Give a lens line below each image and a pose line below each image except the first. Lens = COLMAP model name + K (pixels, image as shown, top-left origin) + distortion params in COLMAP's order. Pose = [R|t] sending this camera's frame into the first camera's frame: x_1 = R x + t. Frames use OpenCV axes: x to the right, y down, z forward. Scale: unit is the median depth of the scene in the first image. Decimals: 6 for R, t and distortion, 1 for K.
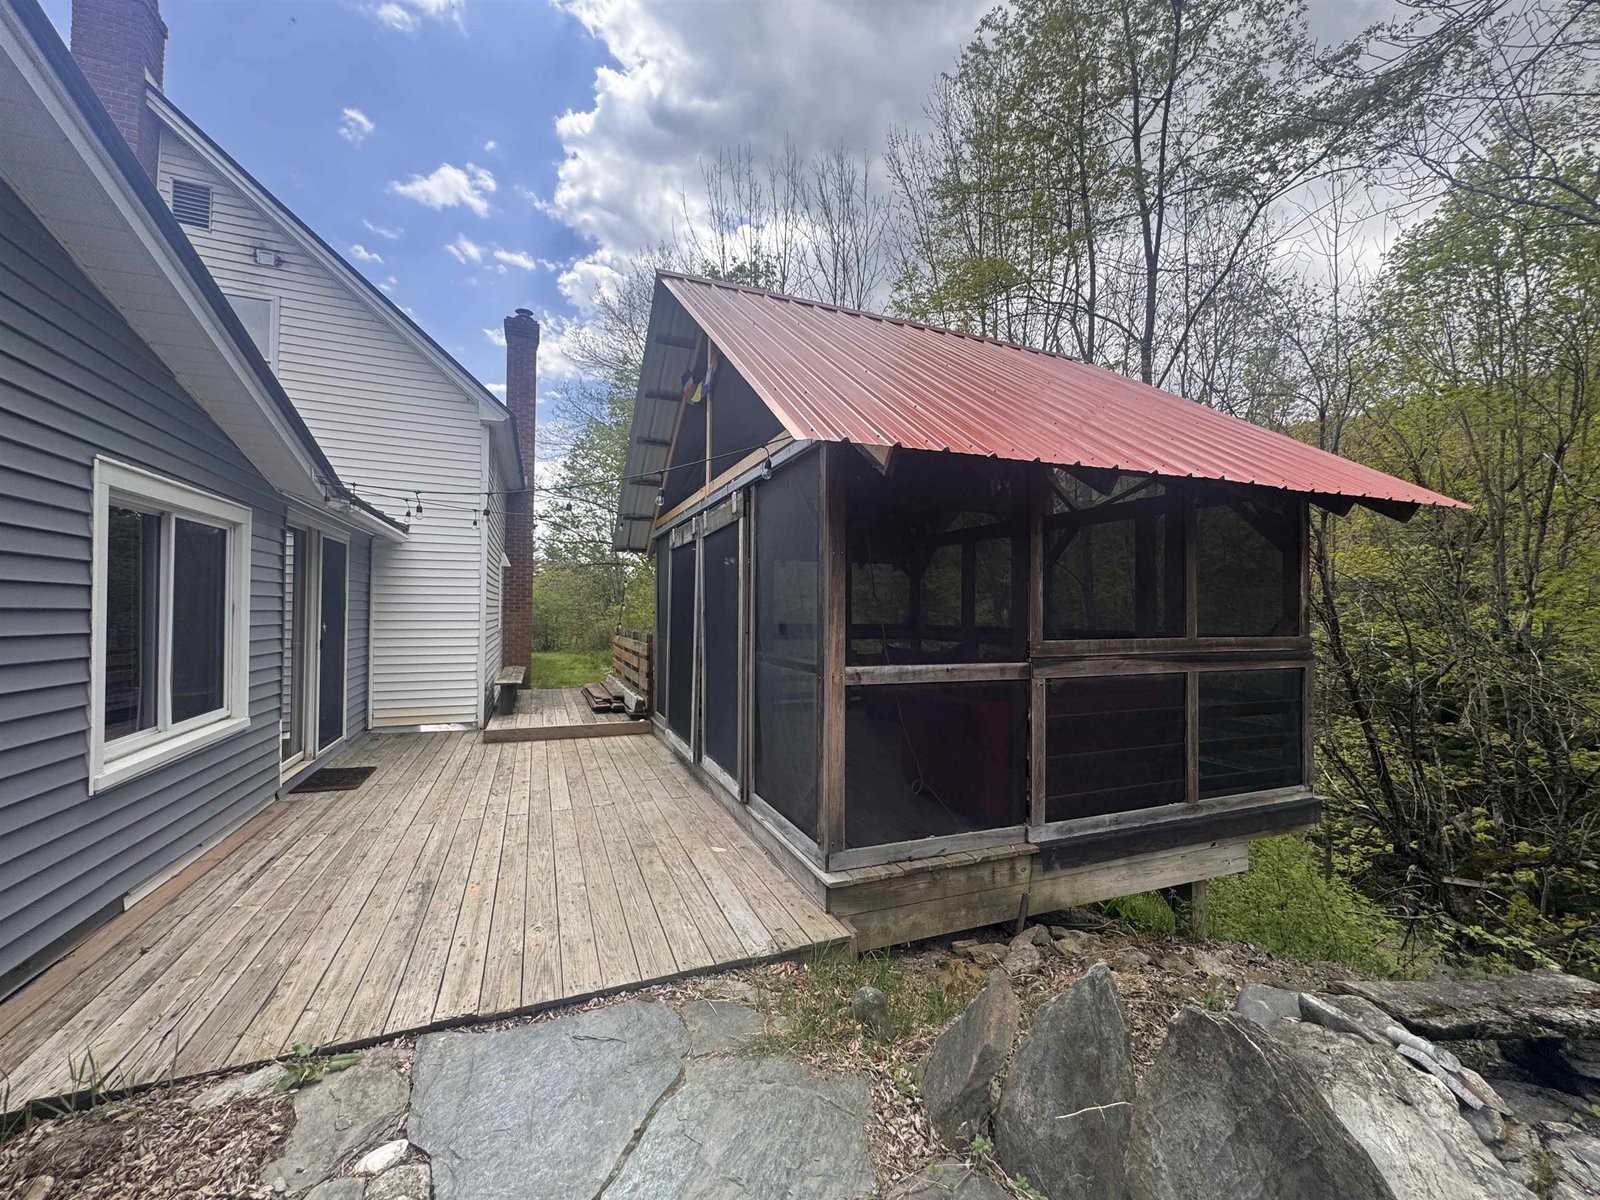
lens RADIAL K [[642.0, 0, 798.6], [0, 642.0, 596.9], [0, 0, 1]] dist [-0.002833, 0.000326]
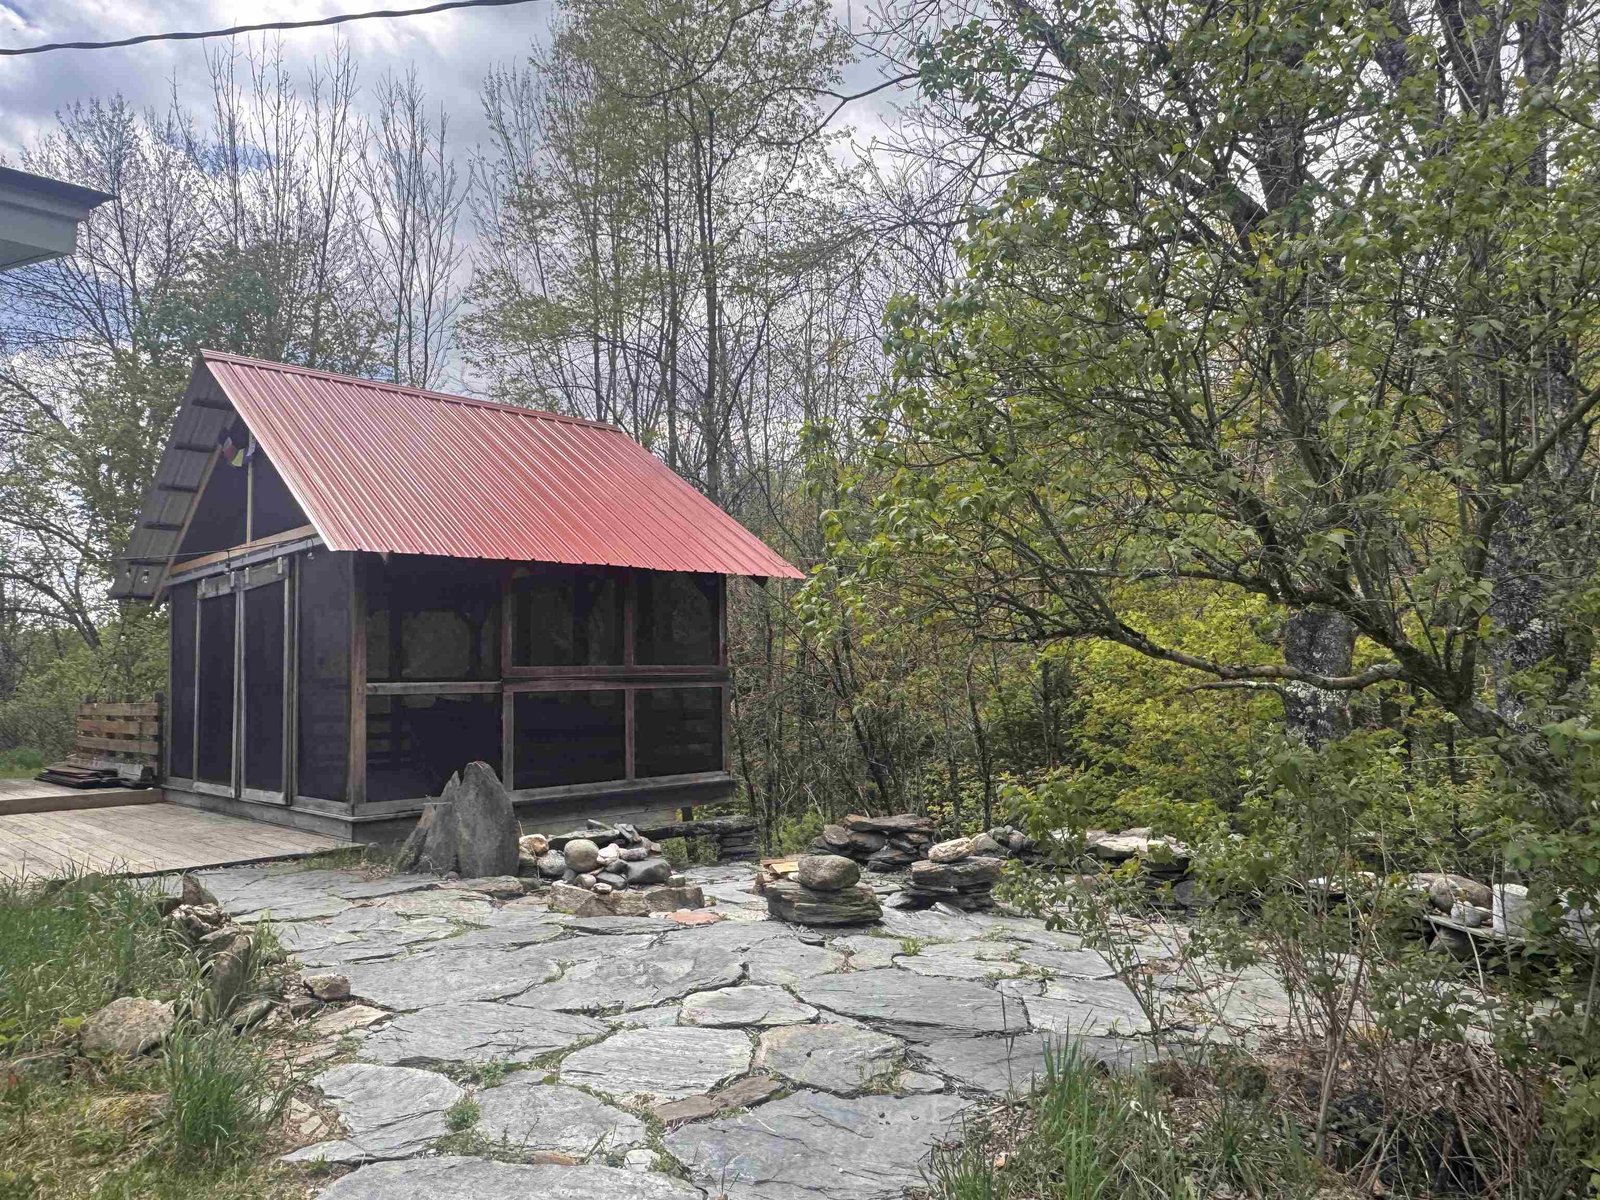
lens RADIAL K [[1107.7, 0, 800.0], [0, 1107.7, 600.0], [0, 0, 1]] dist [-0.027635, 0.000361]
pose [[0.925250, 0.001766, 0.379353, 0.025417], [0.019971, 0.998376, -0.053357, 0.057761], [-0.378831, 0.056944, 0.923712, -1.462330]]
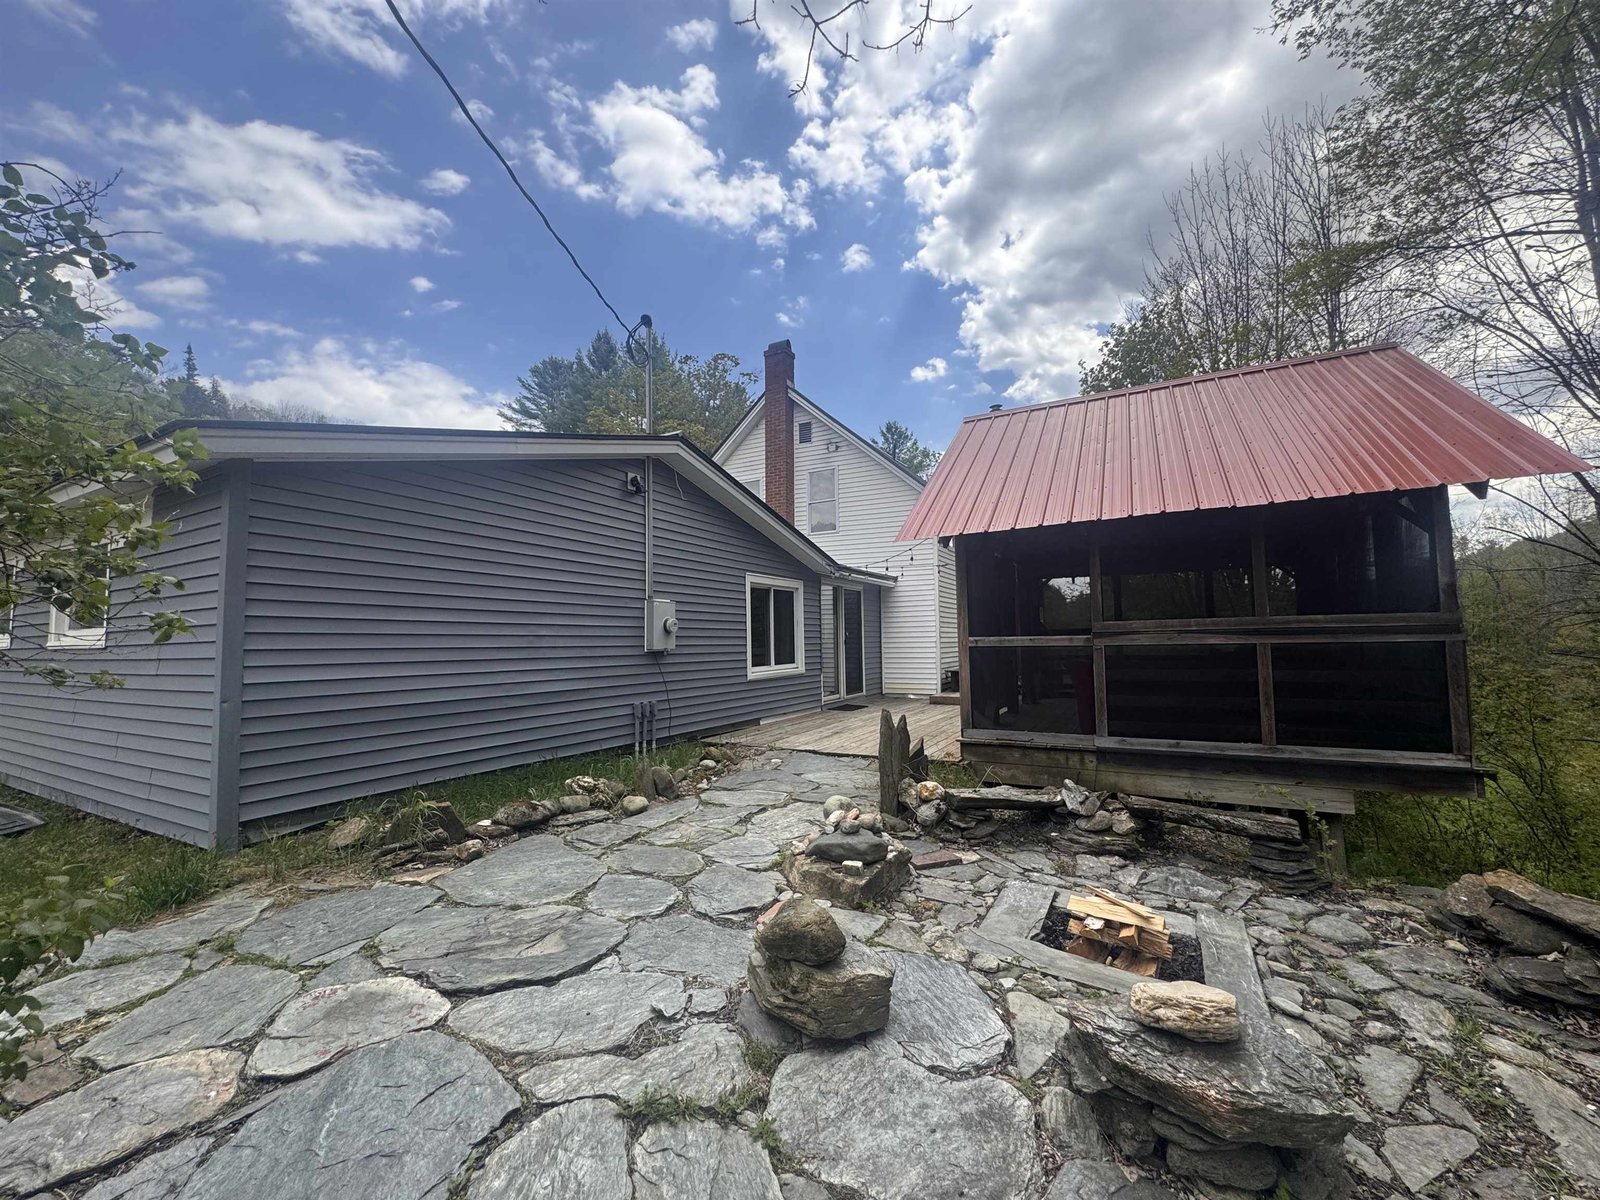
lens RADIAL K [[638.9, 0, 798.4], [0, 638.9, 604.5], [0, 0, 1]] dist [0.000236, -0.000373]
pose [[0.628871, -0.061559, -0.775069, 1.032658], [0.037336, 0.998102, -0.048979, 0.067726], [0.776613, 0.001864, 0.629975, -0.538166]]
